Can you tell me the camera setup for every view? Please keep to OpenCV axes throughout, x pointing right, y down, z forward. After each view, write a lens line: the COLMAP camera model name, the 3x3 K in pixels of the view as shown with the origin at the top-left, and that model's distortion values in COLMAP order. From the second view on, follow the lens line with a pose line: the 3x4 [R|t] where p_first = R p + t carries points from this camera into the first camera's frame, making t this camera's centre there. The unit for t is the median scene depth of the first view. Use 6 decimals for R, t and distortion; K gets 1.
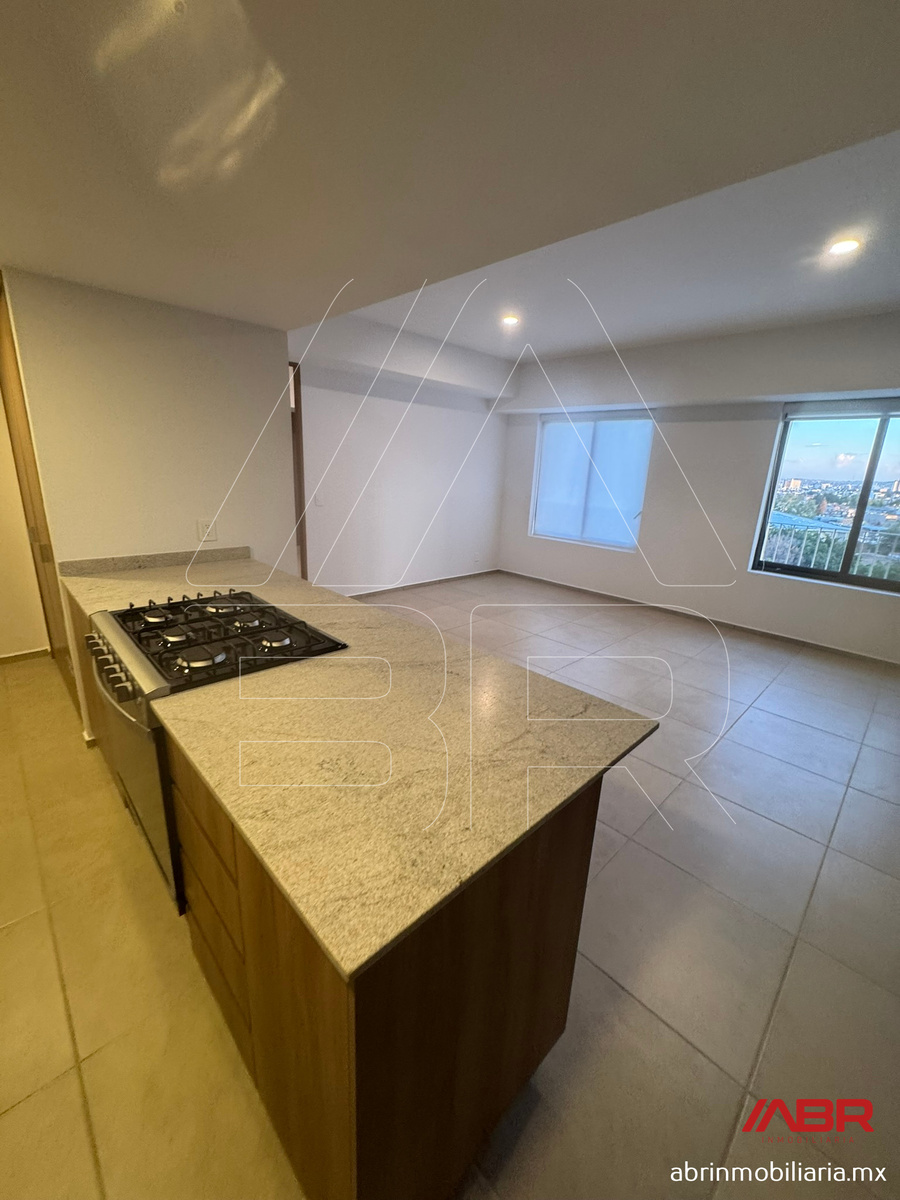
lens RADIAL K [[476.8, 0, 452.5], [0, 476.8, 593.5], [0, 0, 1]] dist [-0.005577, 0.000046]
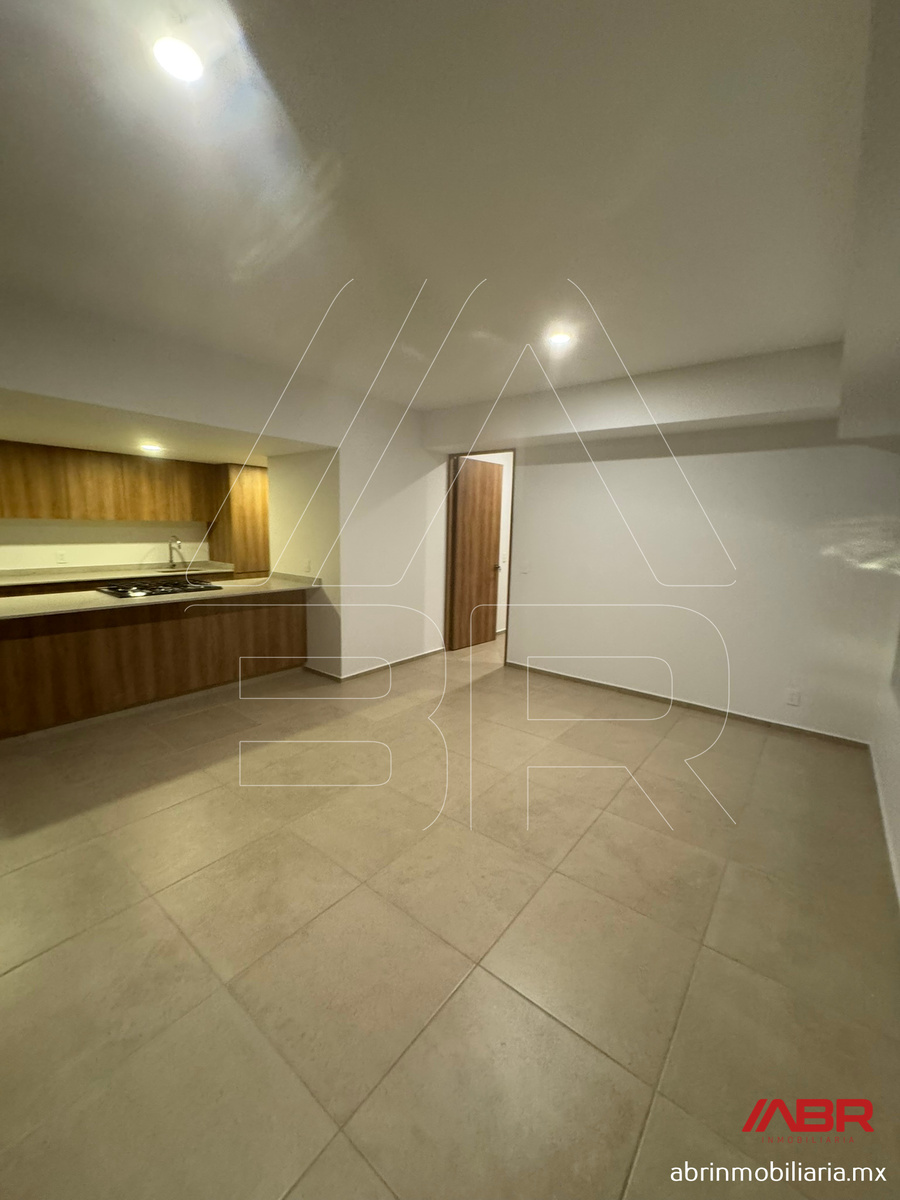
lens RADIAL K [[476.8, 0, 452.5], [0, 476.8, 593.5], [0, 0, 1]] dist [-0.005577, 0.000046]
pose [[0.130251, 0.101044, -0.986319, 1.482436], [-0.276474, 0.959036, 0.061739, -0.325034], [0.952154, 0.264650, 0.152852, 1.417424]]
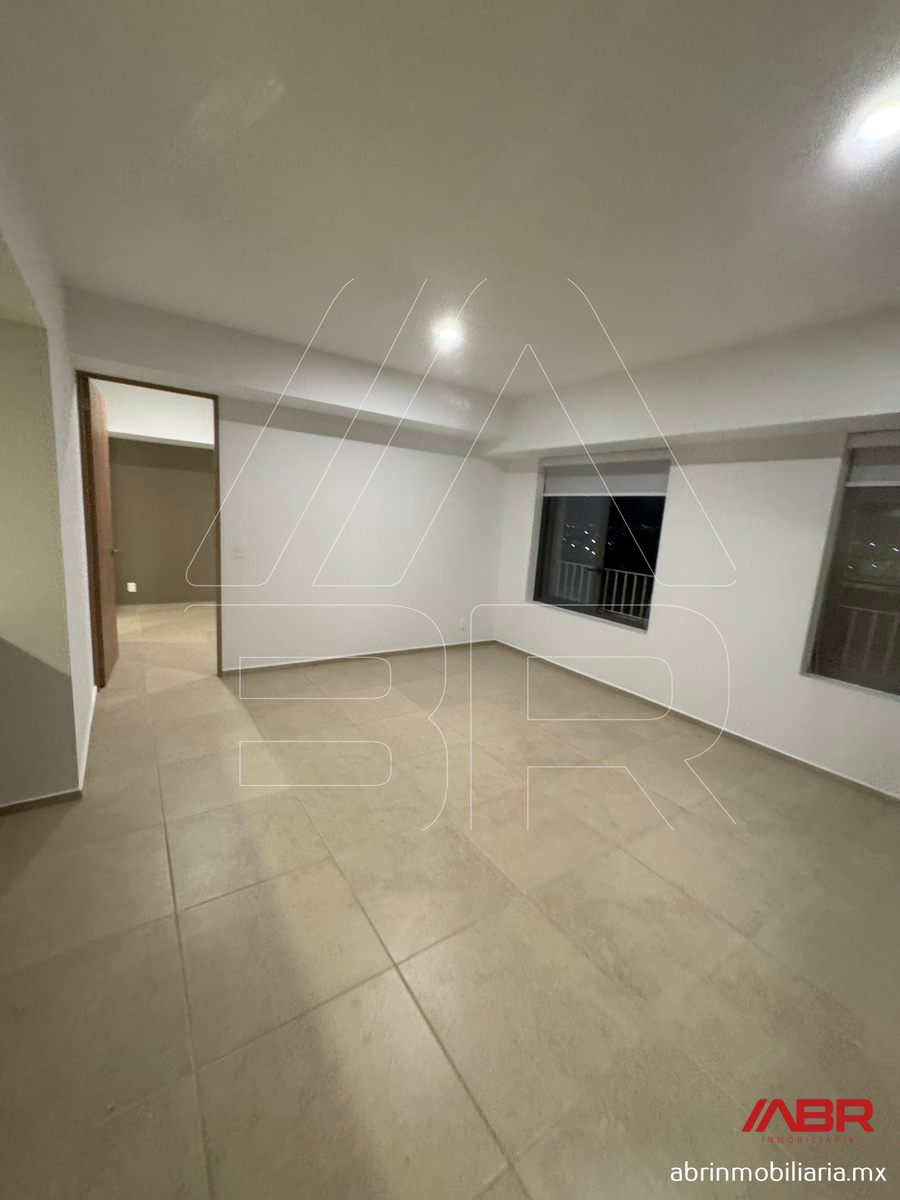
lens RADIAL K [[476.8, 0, 452.5], [0, 476.8, 593.5], [0, 0, 1]] dist [-0.005577, 0.000046]
pose [[0.983823, 0.050695, -0.171822, 0.487223], [-0.069464, 0.992038, -0.105048, -0.113408], [0.165129, 0.115284, 0.979511, 0.478346]]
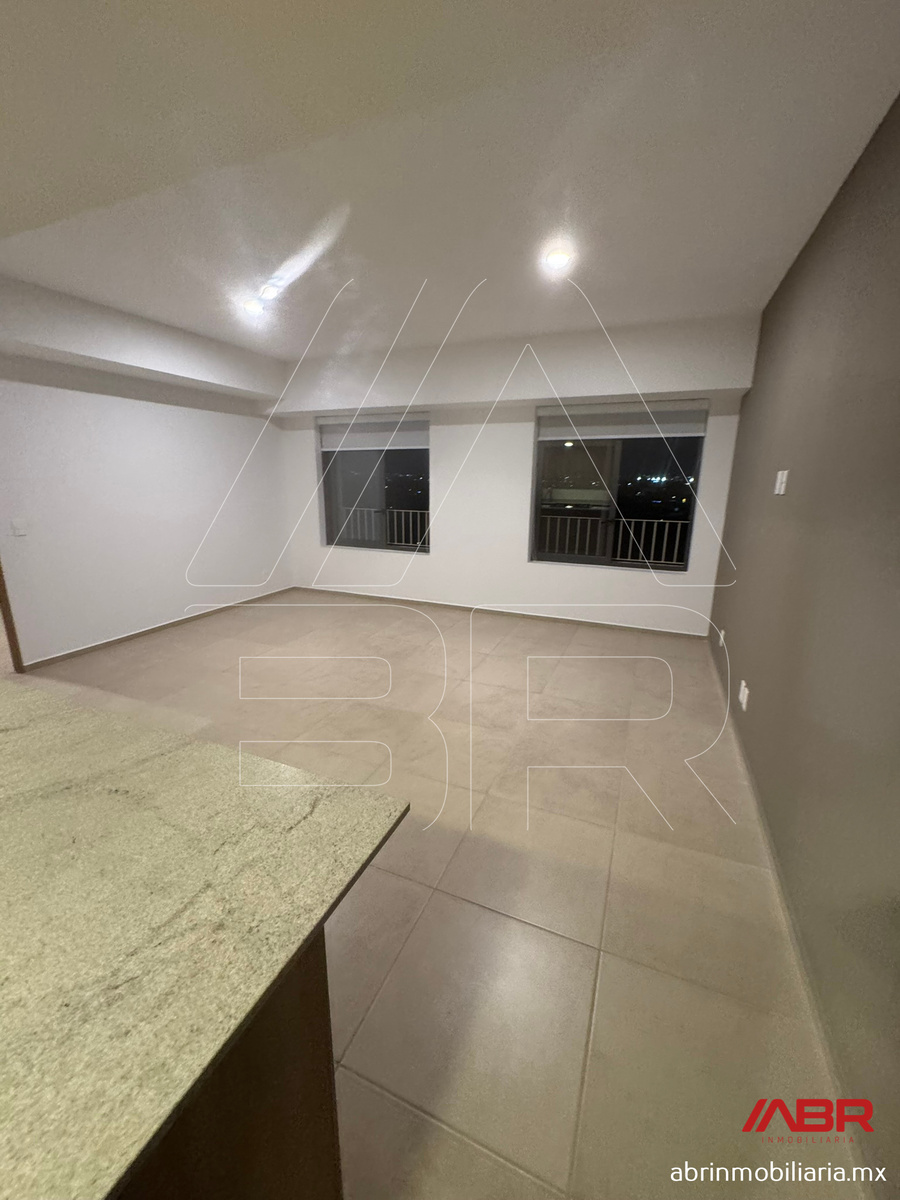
lens RADIAL K [[476.8, 0, 452.5], [0, 476.8, 593.5], [0, 0, 1]] dist [-0.005577, 0.000046]
pose [[0.922685, -0.125871, 0.364429, 0.127297], [0.129904, 0.991434, 0.013536, -0.030265], [-0.363011, 0.034851, 0.931133, 0.123361]]
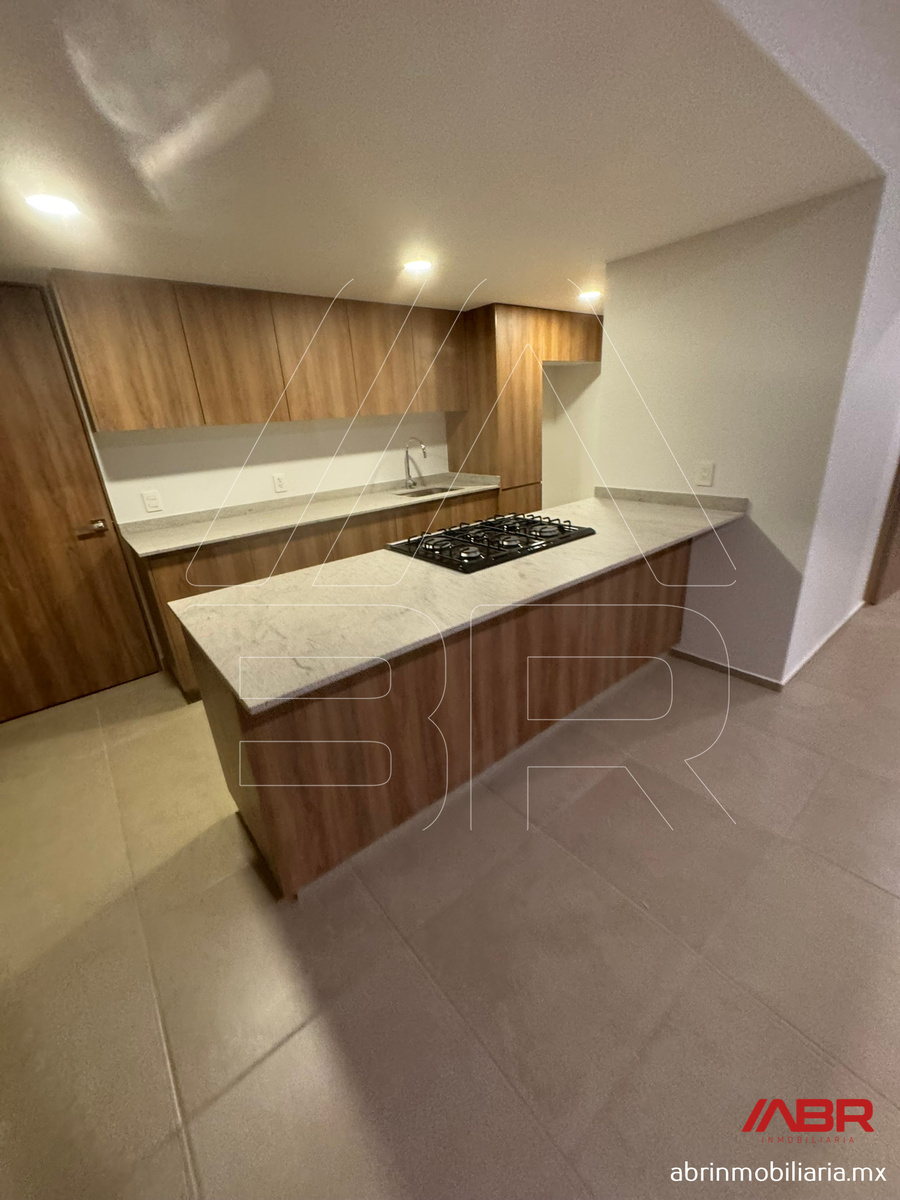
lens RADIAL K [[476.8, 0, 452.5], [0, 476.8, 593.5], [0, 0, 1]] dist [-0.005577, 0.000046]
pose [[-0.083648, 0.313463, -0.945909, 0.554075], [-0.204189, 0.923703, 0.324160, -0.130023], [0.975351, 0.220260, -0.013260, 0.637722]]
